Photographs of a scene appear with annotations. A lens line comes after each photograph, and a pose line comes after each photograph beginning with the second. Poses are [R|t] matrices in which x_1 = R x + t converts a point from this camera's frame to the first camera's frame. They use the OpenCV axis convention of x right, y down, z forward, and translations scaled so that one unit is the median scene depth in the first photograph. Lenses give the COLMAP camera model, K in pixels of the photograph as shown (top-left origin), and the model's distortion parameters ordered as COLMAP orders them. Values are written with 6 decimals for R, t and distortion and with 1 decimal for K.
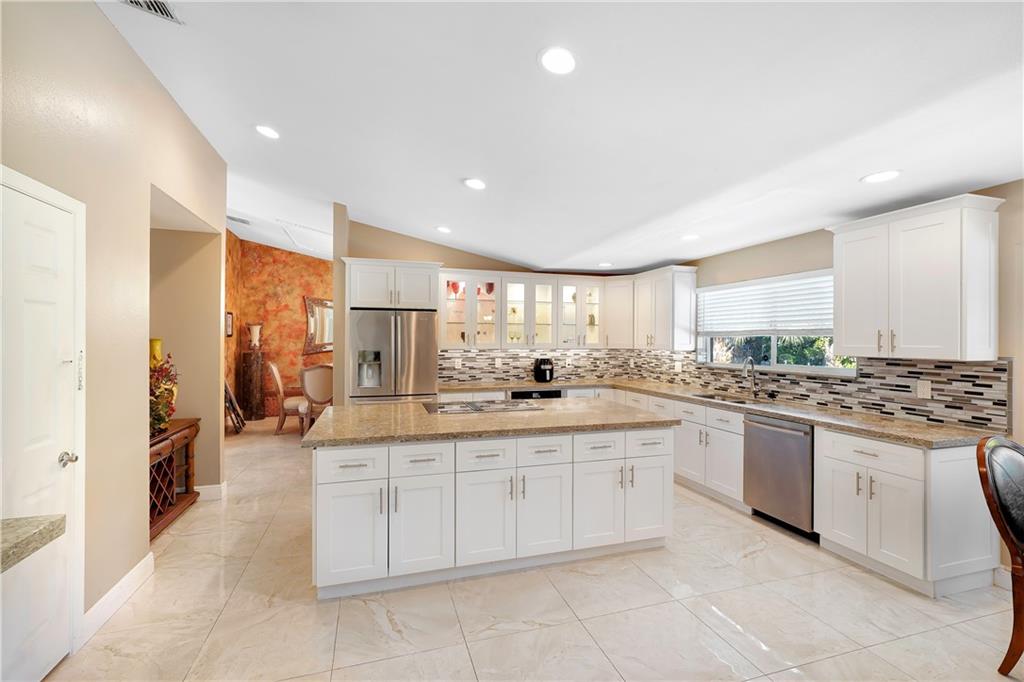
lens RADIAL K [[453.3, 0, 513.4], [0, 453.3, 341.4], [0, 0, 1]] dist [-0.000292, 0.000603]
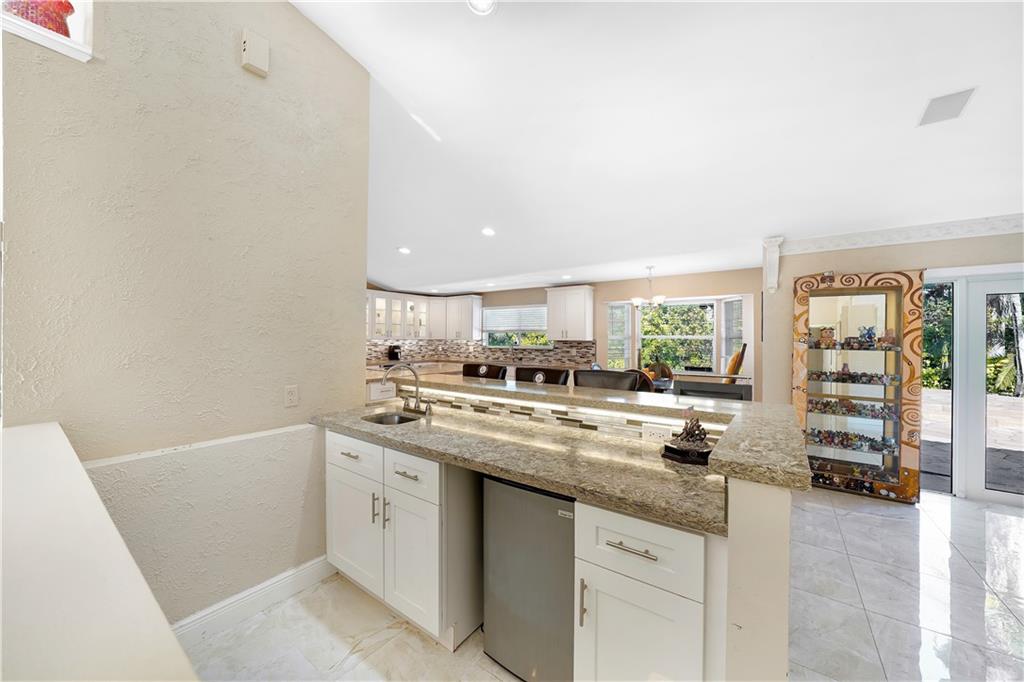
lens RADIAL K [[377.0, 0, 511.6], [0, 377.0, 336.0], [0, 0, 1]] dist [-0.011812, 0.000155]
pose [[0.809358, 0.004305, 0.587299, -0.480005], [-0.000834, 0.999981, -0.006181, 0.015393], [-0.587314, 0.004513, 0.809346, -0.404849]]
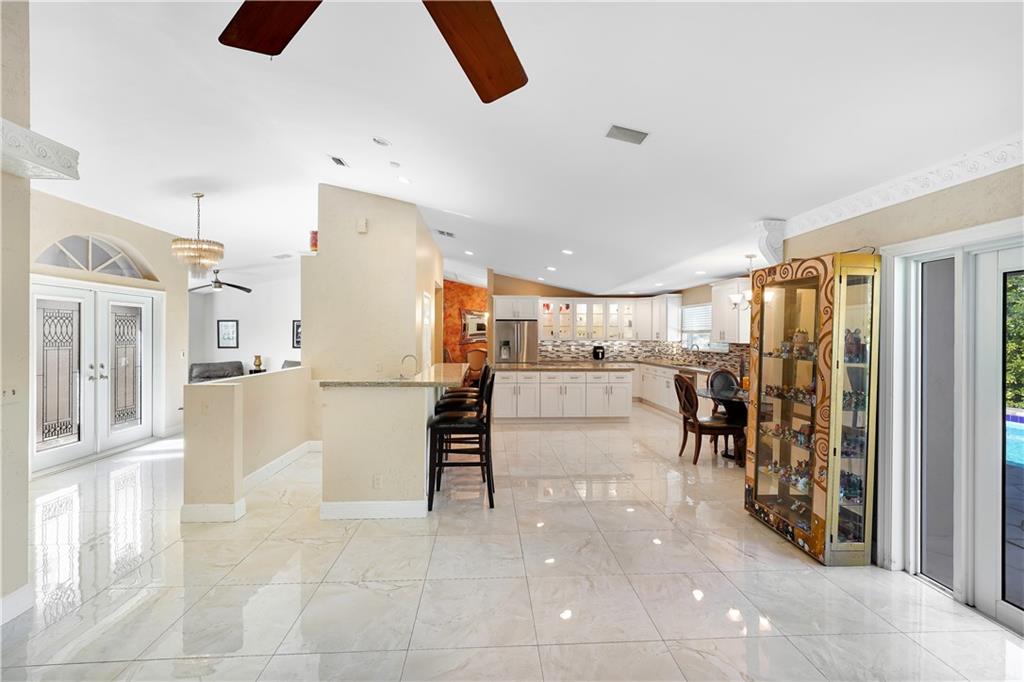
lens RADIAL K [[453.3, 0, 514.7], [0, 453.3, 333.7], [0, 0, 1]] dist [-0.000292, 0.000603]
pose [[0.970229, -0.001790, -0.242182, 0.221407], [0.000010, 0.999973, -0.007353, 0.004082], [0.242188, 0.007132, 0.970203, -0.972972]]
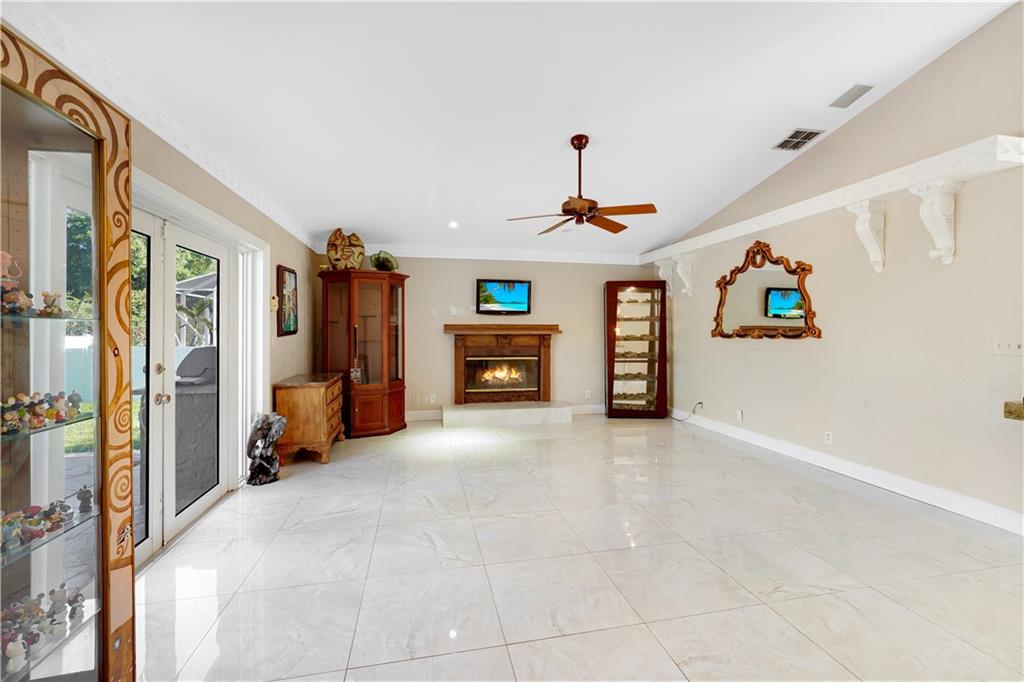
lens RADIAL K [[424.2, 0, 498.9], [0, 424.2, 325.1], [0, 0, 1]] dist [-0.004264, -0.000172]
pose [[-0.992279, -0.008562, 0.123731, 0.183085], [-0.008630, 0.999963, -0.000016, 0.038937], [-0.123727, -0.001084, -0.992316, -0.036091]]
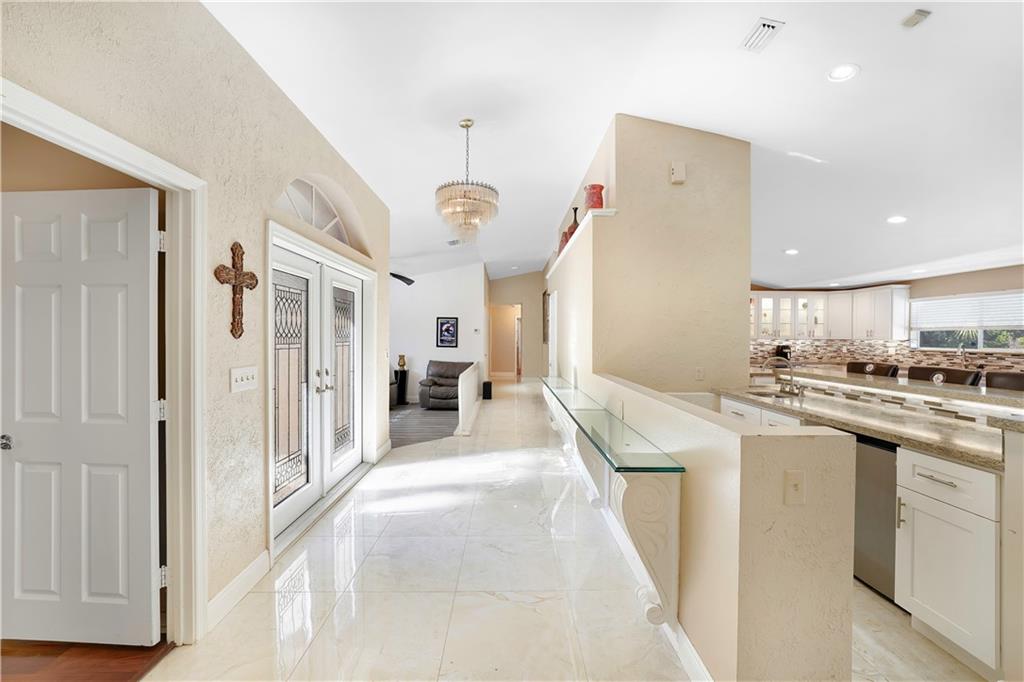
lens RADIAL K [[390.9, 0, 520.5], [0, 390.9, 336.6], [0, 0, 1]] dist [-0.006905, 0.001542]
pose [[0.961321, 0.000273, -0.275432, -0.547712], [-0.001115, 0.999995, -0.002899, 0.015641], [0.275430, 0.003094, 0.961316, -0.683211]]
